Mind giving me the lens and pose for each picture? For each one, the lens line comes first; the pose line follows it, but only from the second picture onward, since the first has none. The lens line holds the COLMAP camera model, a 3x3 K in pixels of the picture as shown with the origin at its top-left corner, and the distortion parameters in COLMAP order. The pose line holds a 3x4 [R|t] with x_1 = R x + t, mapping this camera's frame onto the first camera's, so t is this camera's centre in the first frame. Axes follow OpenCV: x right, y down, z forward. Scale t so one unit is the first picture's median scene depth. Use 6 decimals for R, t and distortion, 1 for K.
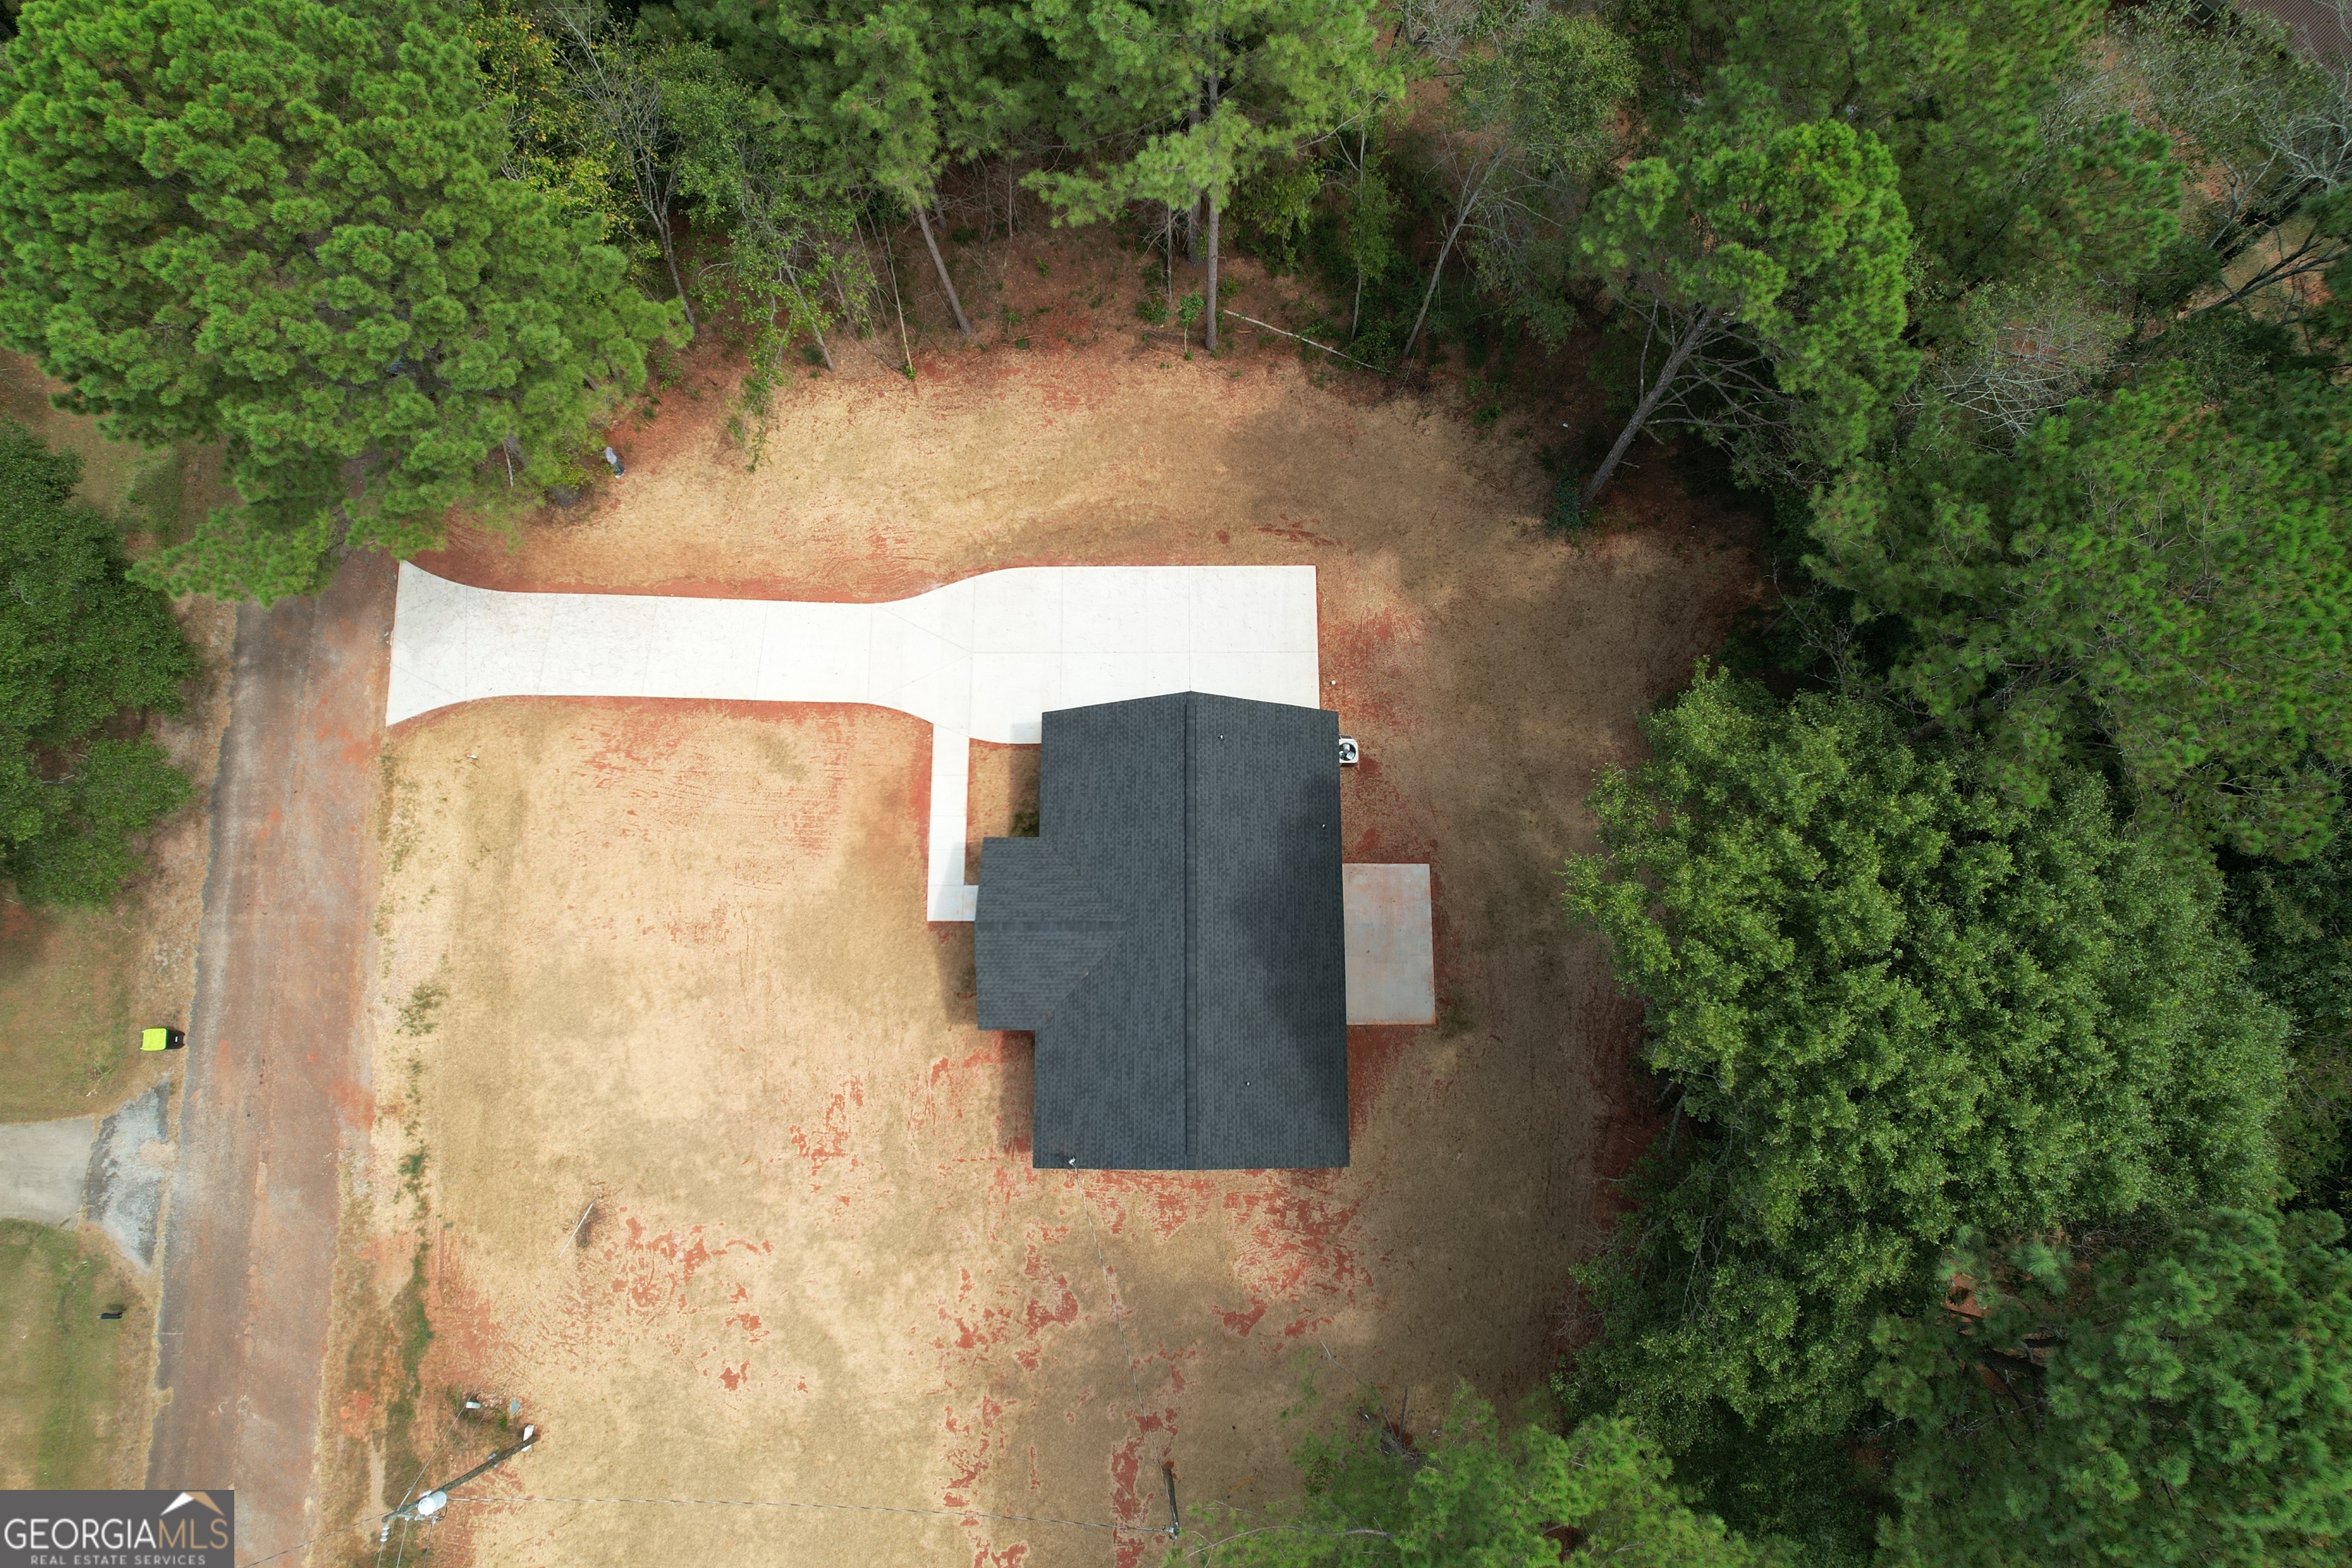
lens RADIAL K [[1505.7, 0, 1183.0], [0, 1505.7, 765.1], [0, 0, 1]] dist [-0.075866, 0.067508]
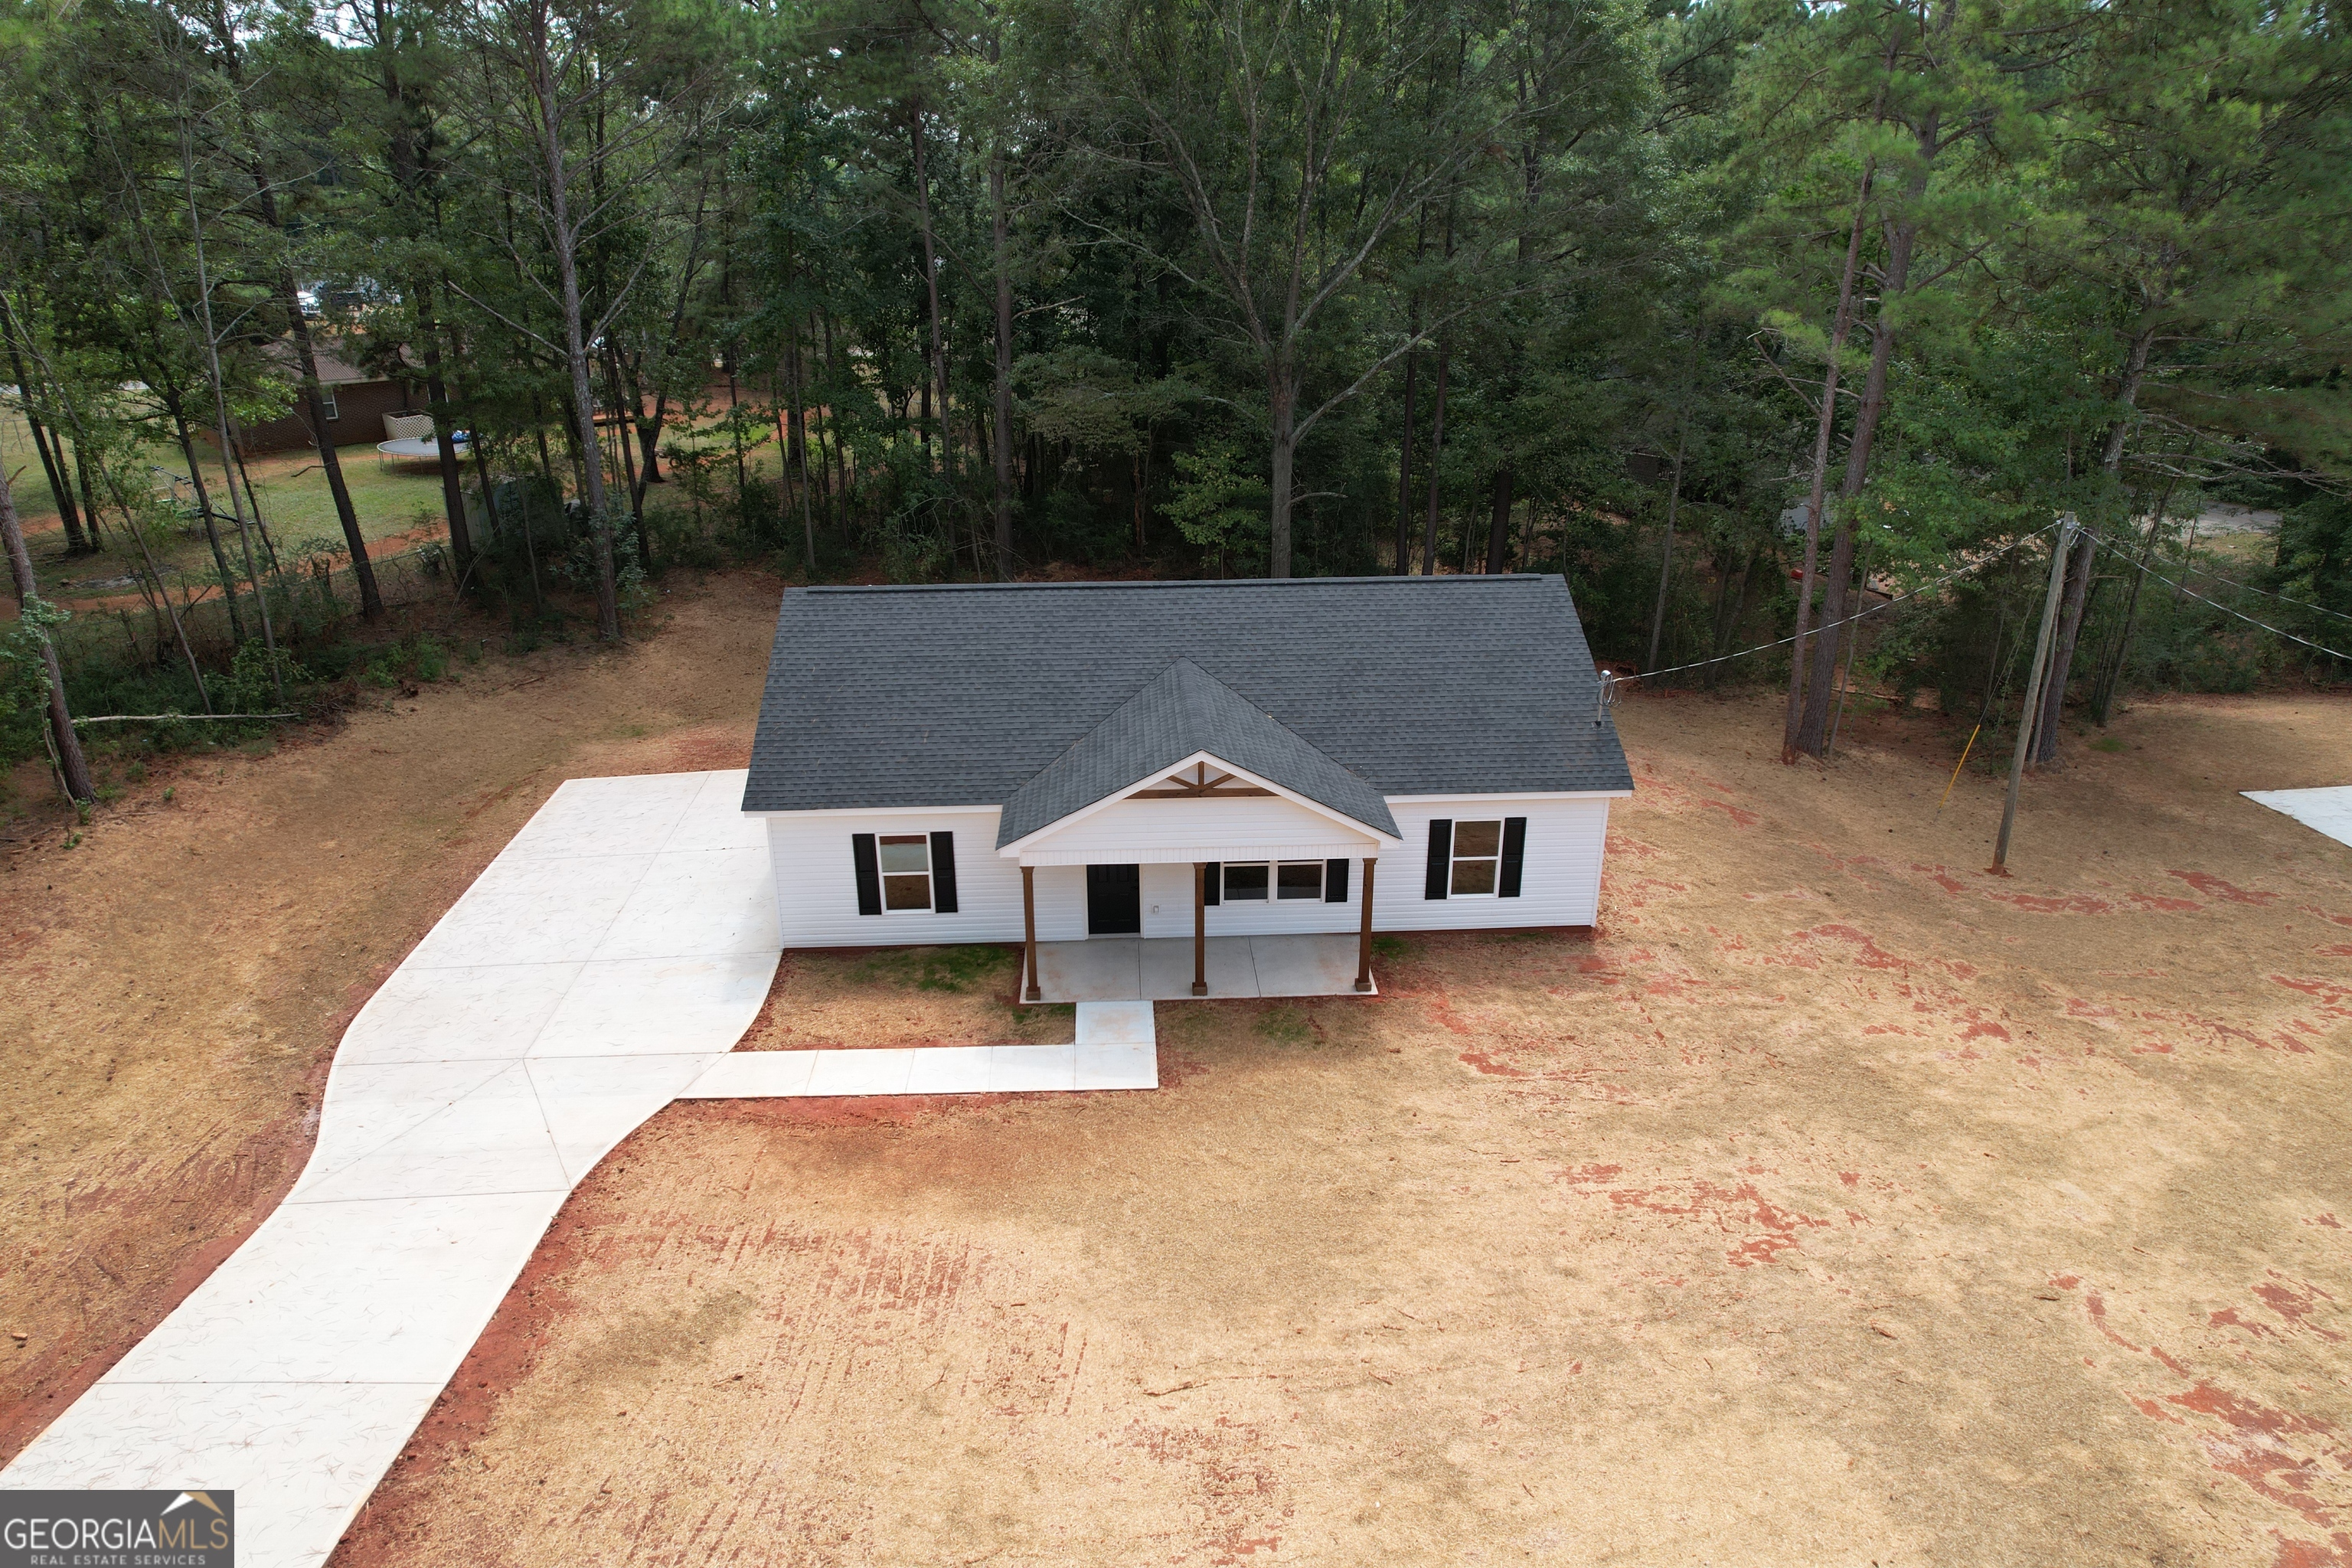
lens RADIAL K [[1505.7, 0, 1180.5], [0, 1505.7, 769.8], [0, 0, 1]] dist [-0.075866, 0.067508]
pose [[-0.051626, -0.358385, 0.932146, -0.544381], [0.972675, 0.193520, 0.128274, 0.039025], [-0.226360, 0.913296, 0.338601, 0.786875]]
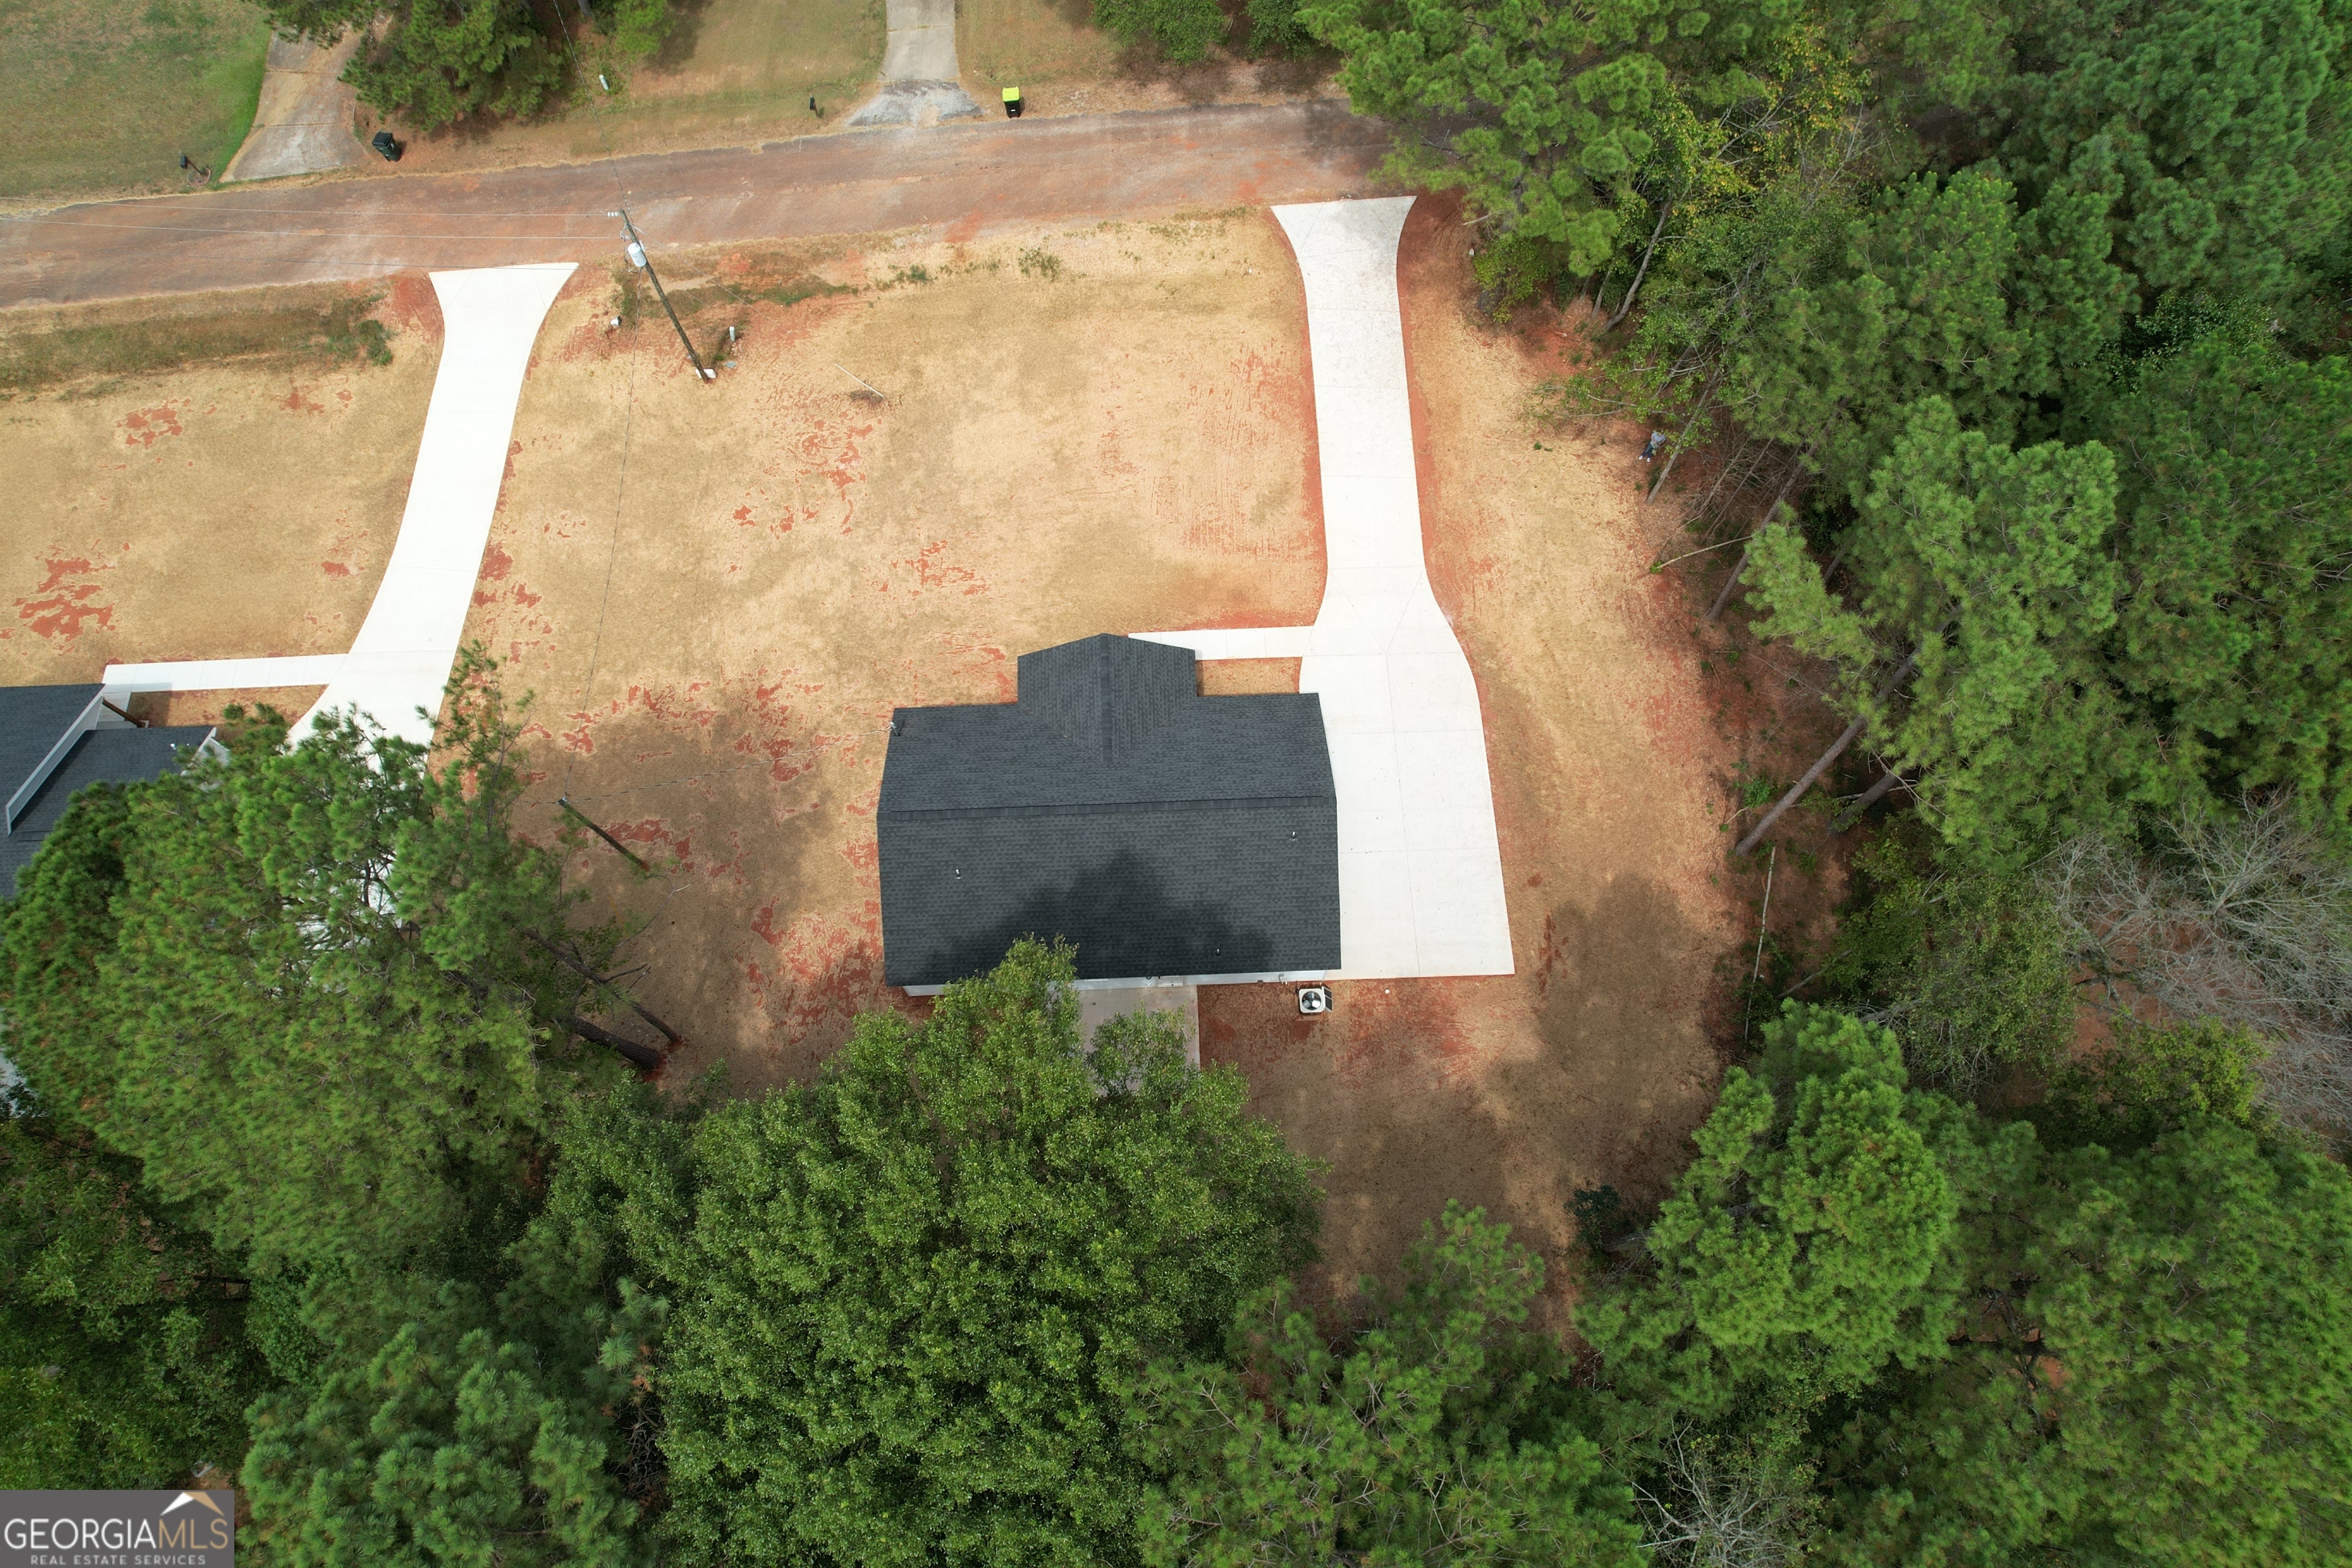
lens RADIAL K [[1505.7, 0, 1184.3], [0, 1505.7, 787.4], [0, 0, 1]] dist [-0.075866, 0.067508]
pose [[0.040813, 0.928197, -0.369844, 0.347623], [-0.973751, 0.119905, 0.193471, -0.137200], [0.223925, 0.352240, 0.908727, 0.052536]]
